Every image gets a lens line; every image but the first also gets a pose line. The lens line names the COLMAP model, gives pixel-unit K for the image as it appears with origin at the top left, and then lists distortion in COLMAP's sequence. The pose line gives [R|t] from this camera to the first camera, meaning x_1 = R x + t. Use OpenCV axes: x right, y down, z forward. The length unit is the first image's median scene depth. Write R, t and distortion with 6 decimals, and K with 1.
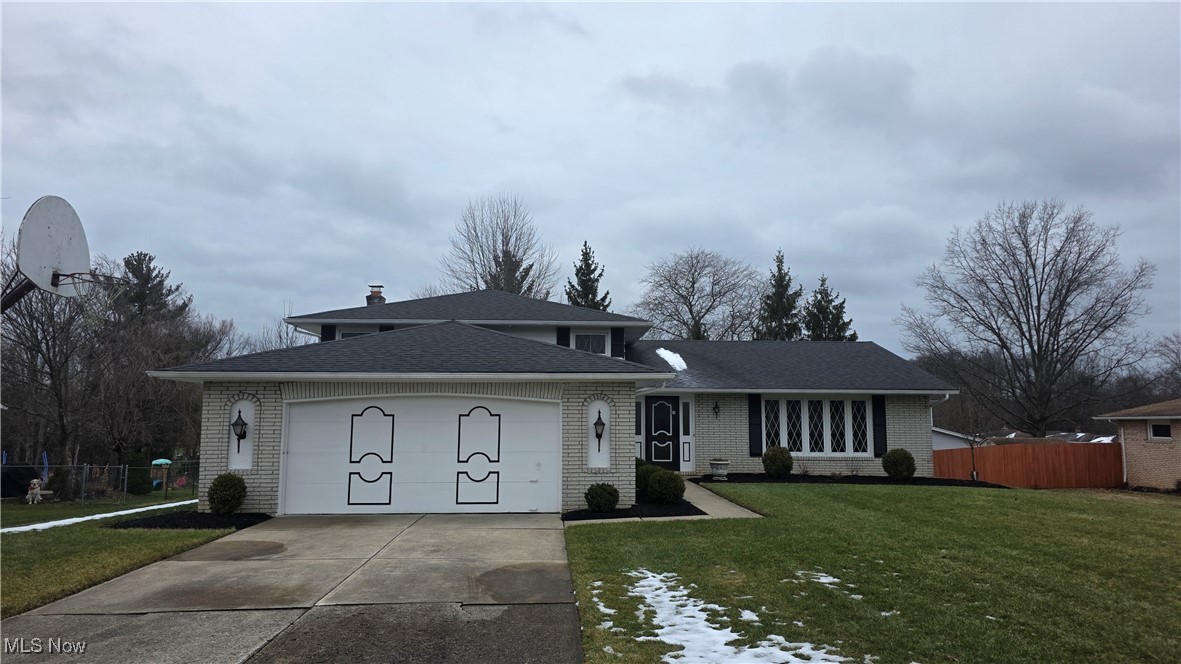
lens RADIAL K [[787.8, 0, 590.5], [0, 787.8, 332.0], [0, 0, 1]] dist [0.077165, -0.000841]
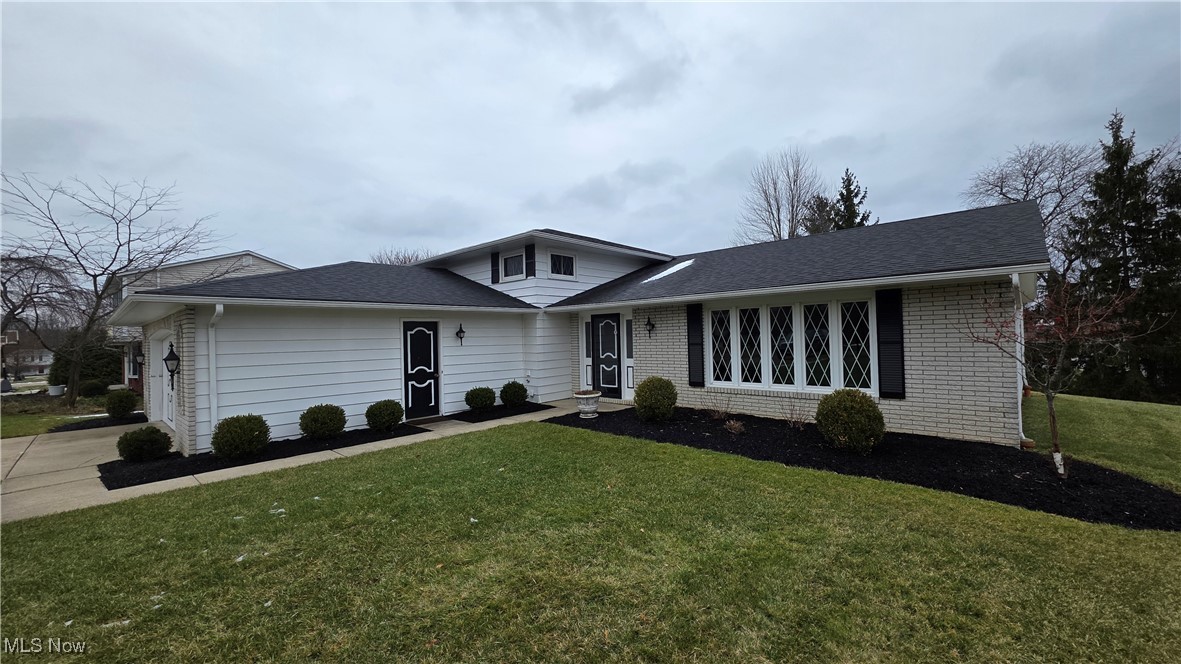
lens RADIAL K [[471.4, 0, 590.5], [0, 471.4, 332.0], [0, 0, 1]] dist [0.001548, 0.000370]
pose [[0.699381, -0.029427, -0.714143, 0.455611], [0.105133, 0.992520, 0.062062, 0.066571], [0.706975, -0.118485, 0.697243, 0.617468]]
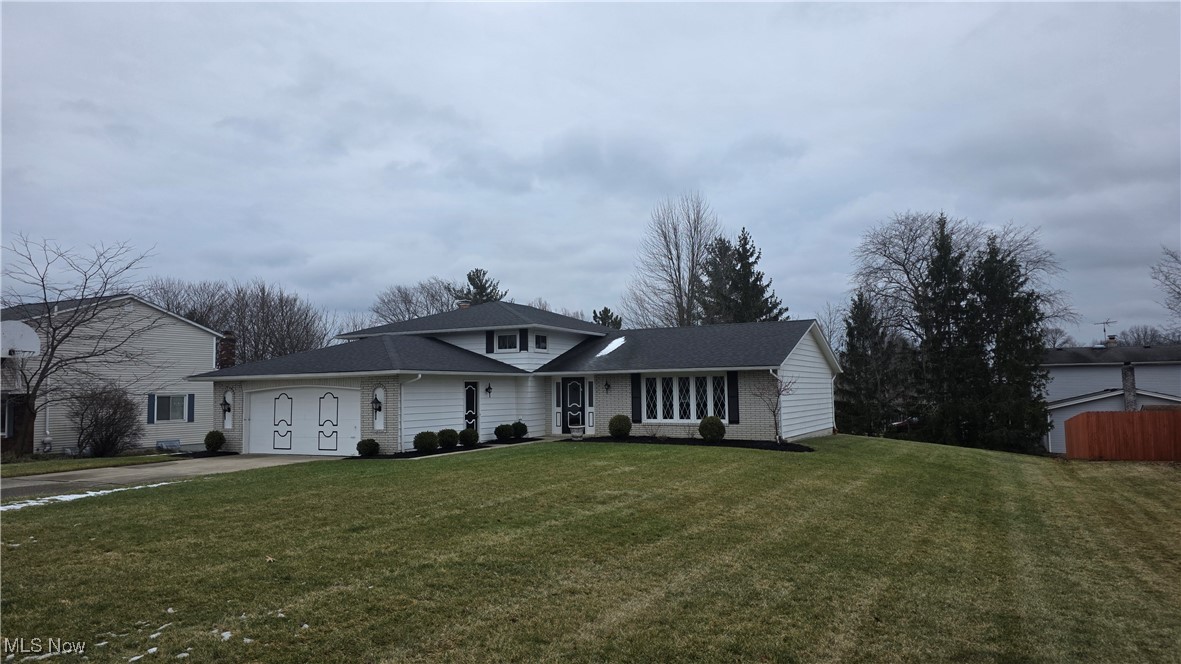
lens RADIAL K [[787.8, 0, 590.5], [0, 787.8, 332.0], [0, 0, 1]] dist [0.077165, -0.000841]
pose [[0.866500, -0.054721, -0.496168, 0.770786], [0.073003, 0.997178, 0.017515, -0.014861], [0.493810, -0.051398, 0.868050, -0.120591]]
